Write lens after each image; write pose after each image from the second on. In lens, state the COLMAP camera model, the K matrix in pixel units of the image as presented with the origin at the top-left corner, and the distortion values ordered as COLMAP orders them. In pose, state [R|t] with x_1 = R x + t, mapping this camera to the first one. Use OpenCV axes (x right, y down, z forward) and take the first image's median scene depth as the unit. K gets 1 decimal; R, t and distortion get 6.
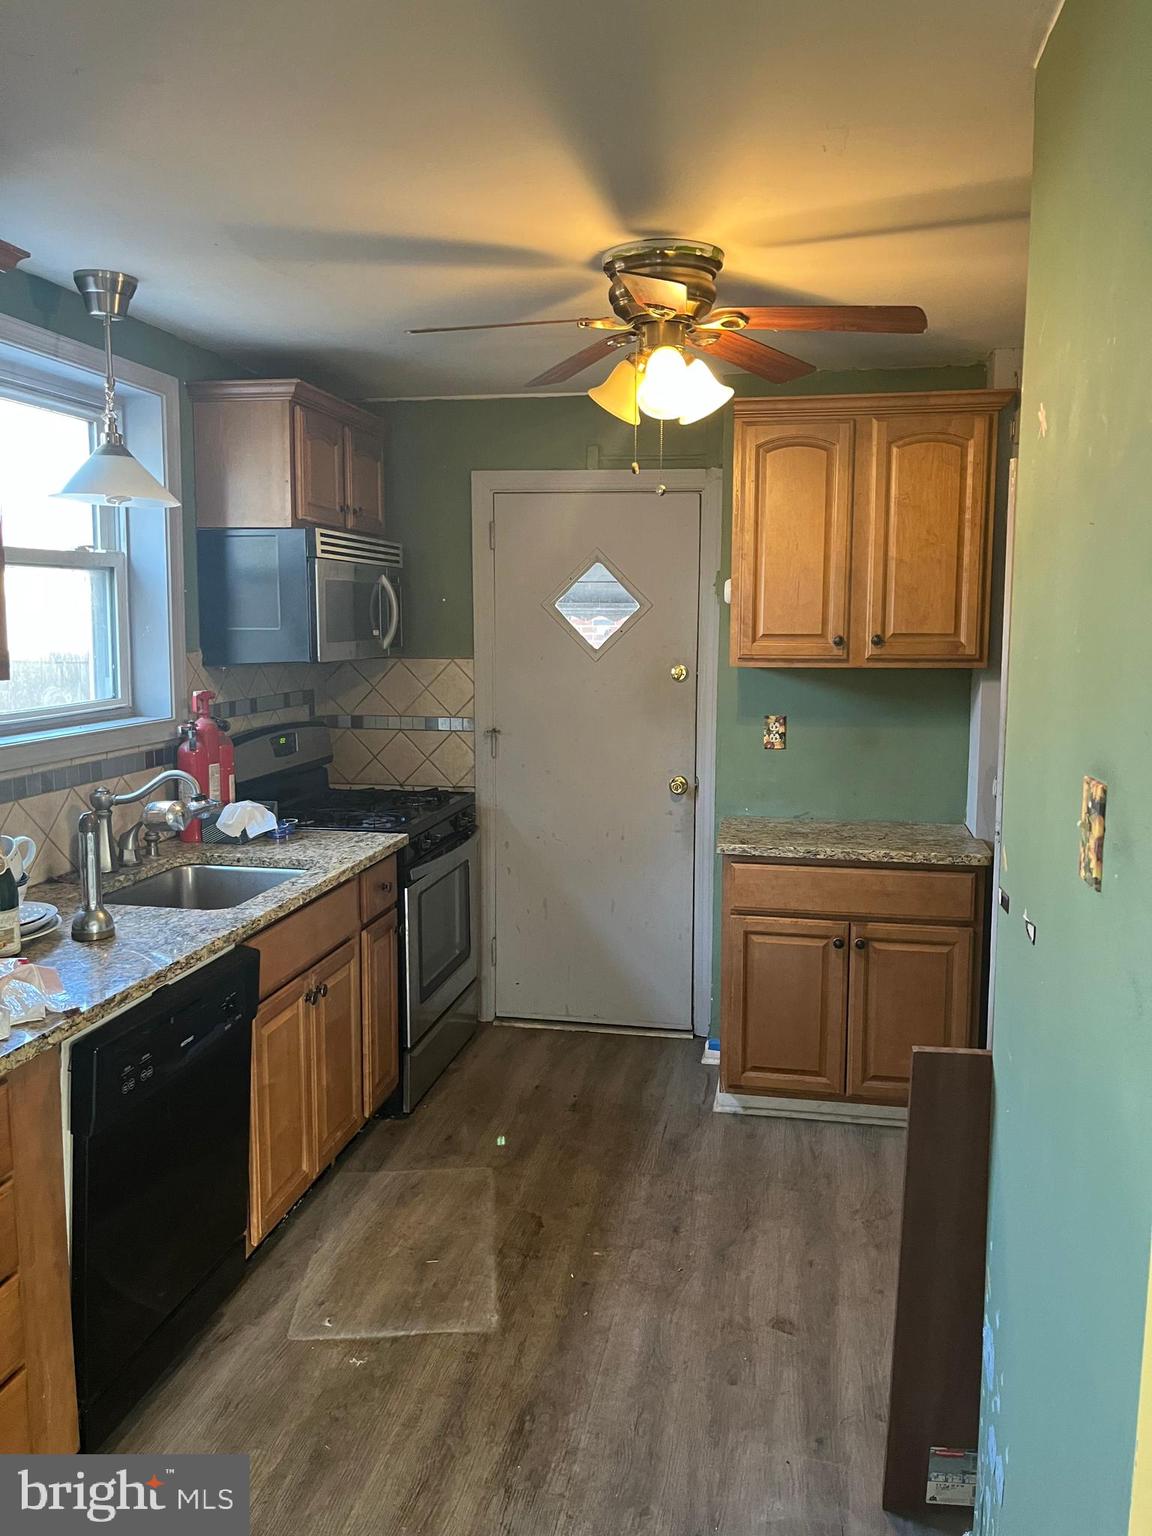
lens RADIAL K [[1159.6, 0, 580.1], [0, 1159.6, 758.7], [0, 0, 1]] dist [0.048726, -0.062504]
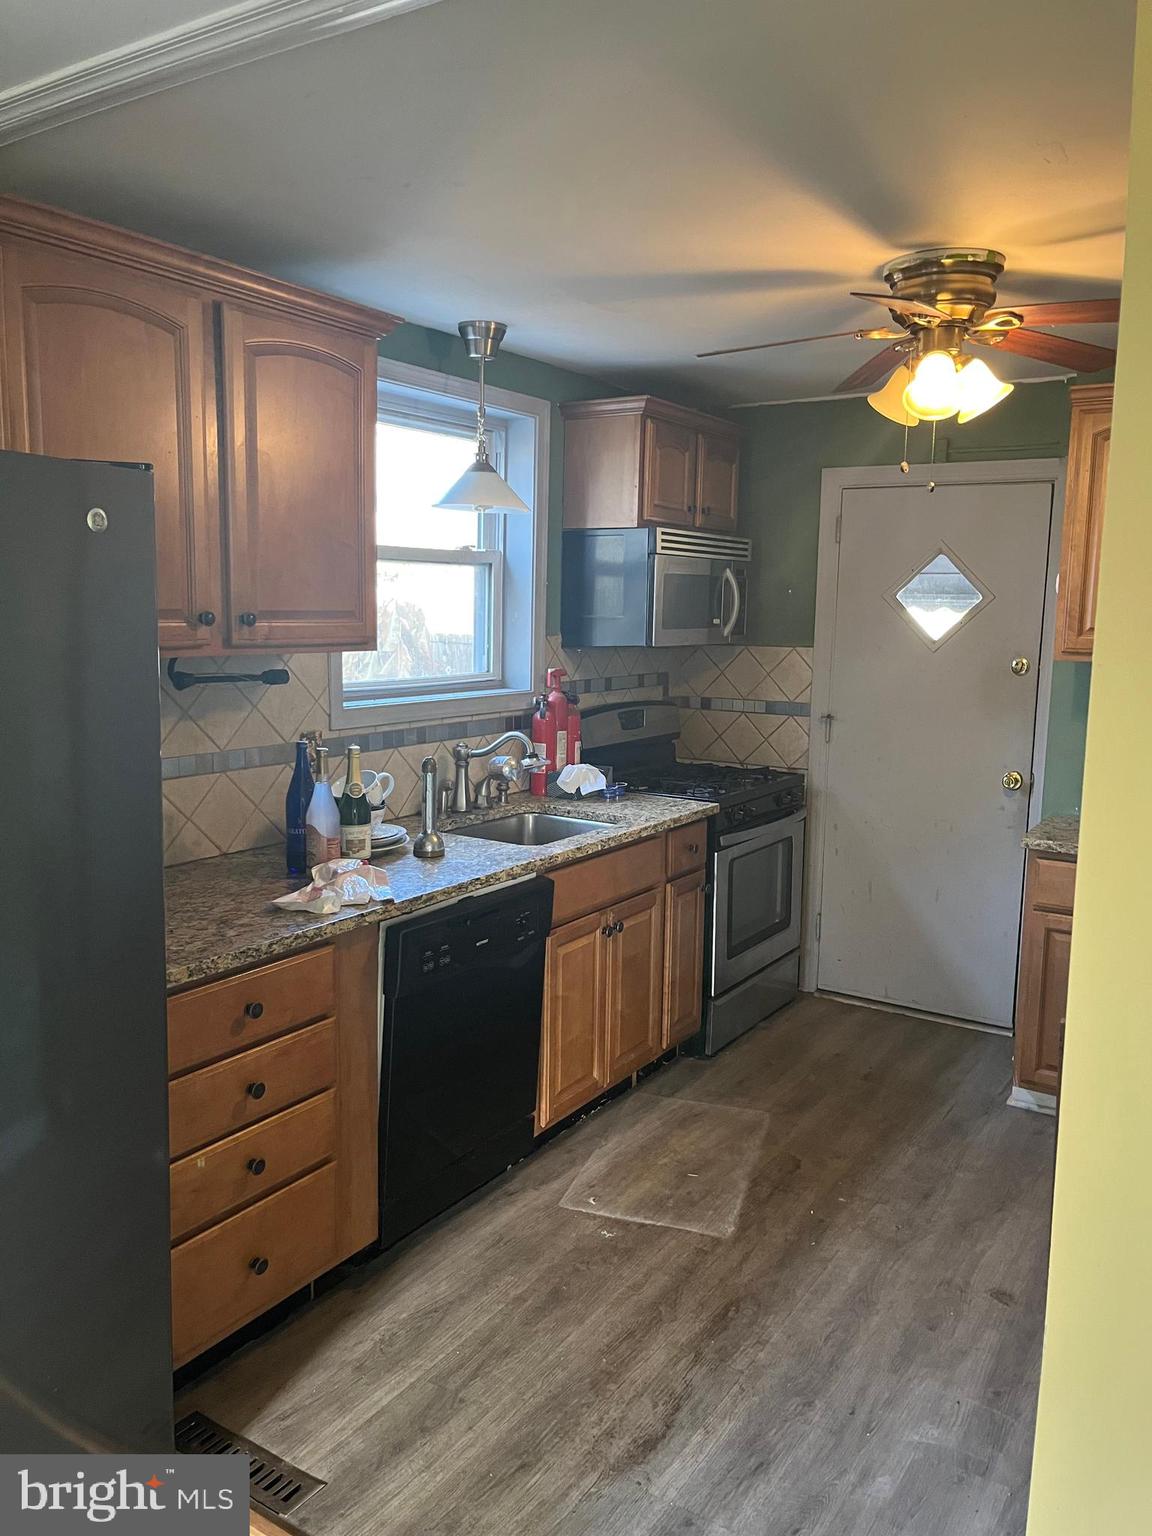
lens RADIAL K [[1169.6, 0, 573.8], [0, 1169.6, 773.4], [0, 0, 1]] dist [0.067582, -0.111496]
pose [[0.920616, 0.065649, -0.384910, 0.166047], [-0.059043, 0.997835, 0.028968, 0.013284], [0.385979, -0.003942, 0.922499, -0.090734]]
